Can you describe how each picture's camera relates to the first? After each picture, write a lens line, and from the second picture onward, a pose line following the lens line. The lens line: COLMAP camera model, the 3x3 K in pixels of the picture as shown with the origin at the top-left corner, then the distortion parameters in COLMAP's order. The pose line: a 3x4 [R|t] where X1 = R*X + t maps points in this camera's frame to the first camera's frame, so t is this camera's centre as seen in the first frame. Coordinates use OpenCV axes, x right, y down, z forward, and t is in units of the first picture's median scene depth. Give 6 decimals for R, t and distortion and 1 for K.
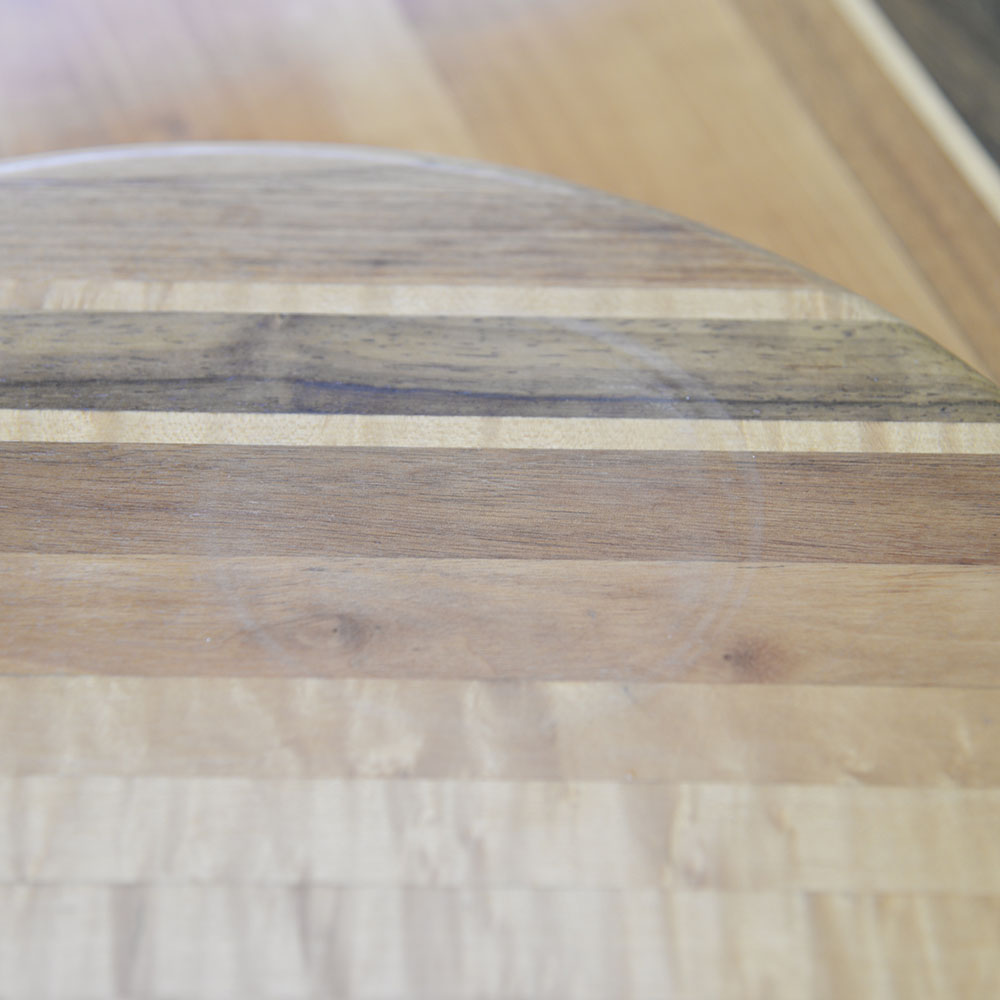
lens RADIAL K [[2348.8, 0, 505.8], [0, 2348.8, 498.8], [0, 0, 1]] dist [0.146102, 0.000000]
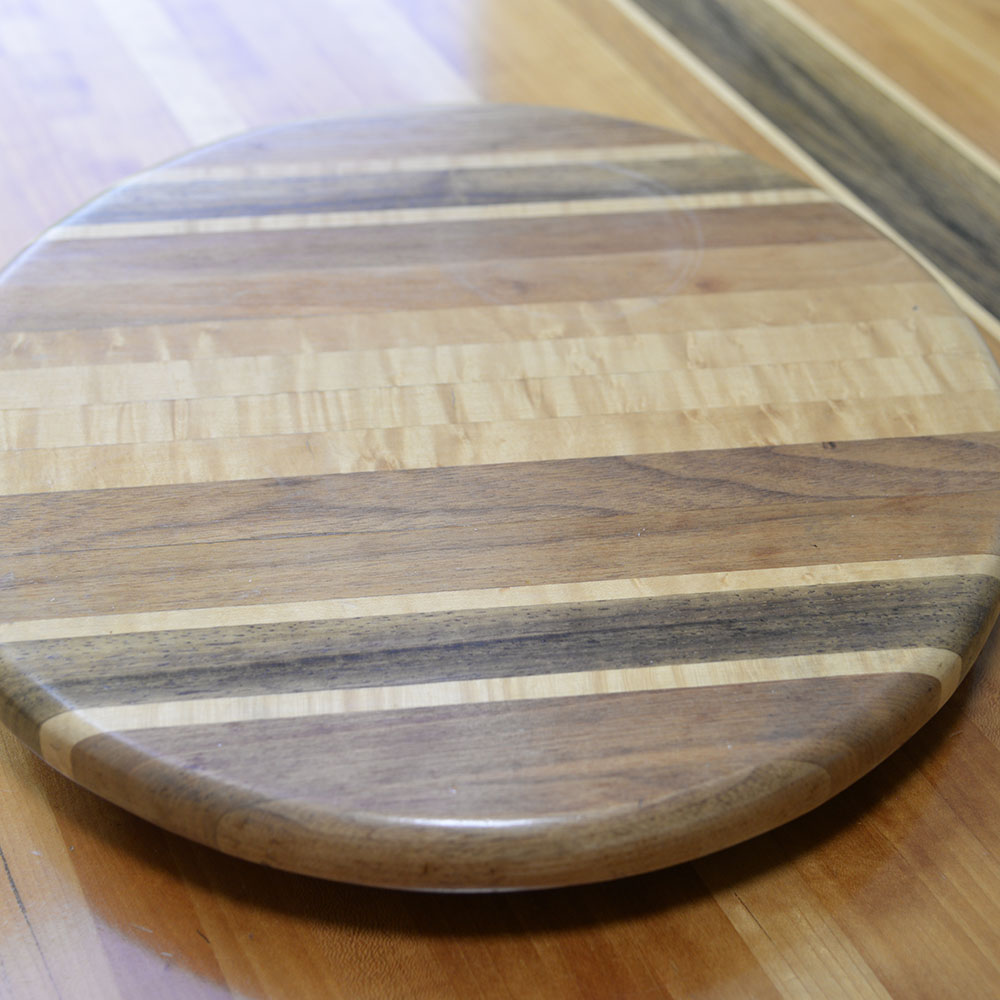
lens RADIAL K [[1647.3, 0, 496.7], [0, 1647.3, 494.8], [0, 0, 1]] dist [0.091960, 0.000000]
pose [[0.991909, -0.075253, 0.102246, -0.256974], [0.083318, 0.993541, -0.077031, 0.360523], [-0.095789, 0.084926, 0.991772, -0.458248]]
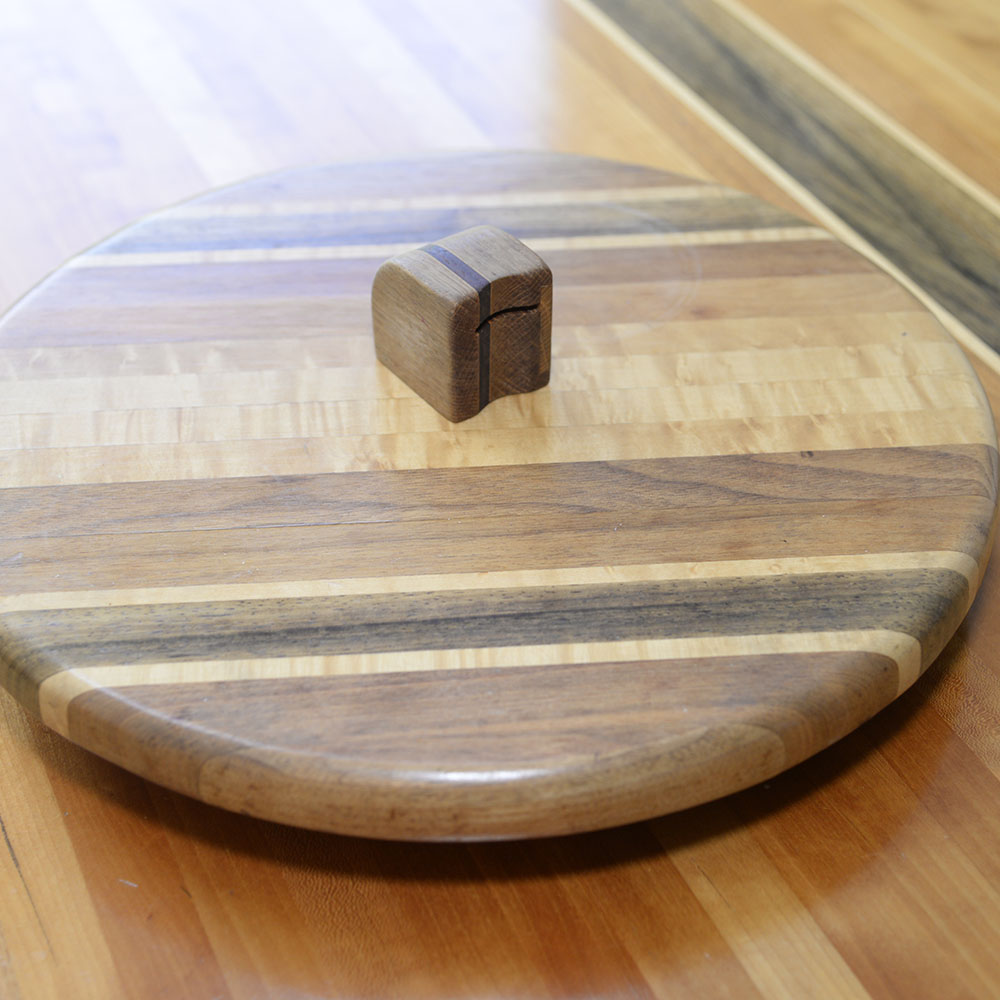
lens RADIAL K [[1890.1, 0, 500.4], [0, 1890.1, 502.8], [0, 0, 1]] dist [0.171849, 0.000000]
pose [[0.996774, -0.054104, 0.059278, -0.200985], [0.063702, 0.982630, -0.174298, 0.544973], [-0.048818, 0.177512, 0.982907, -0.707559]]
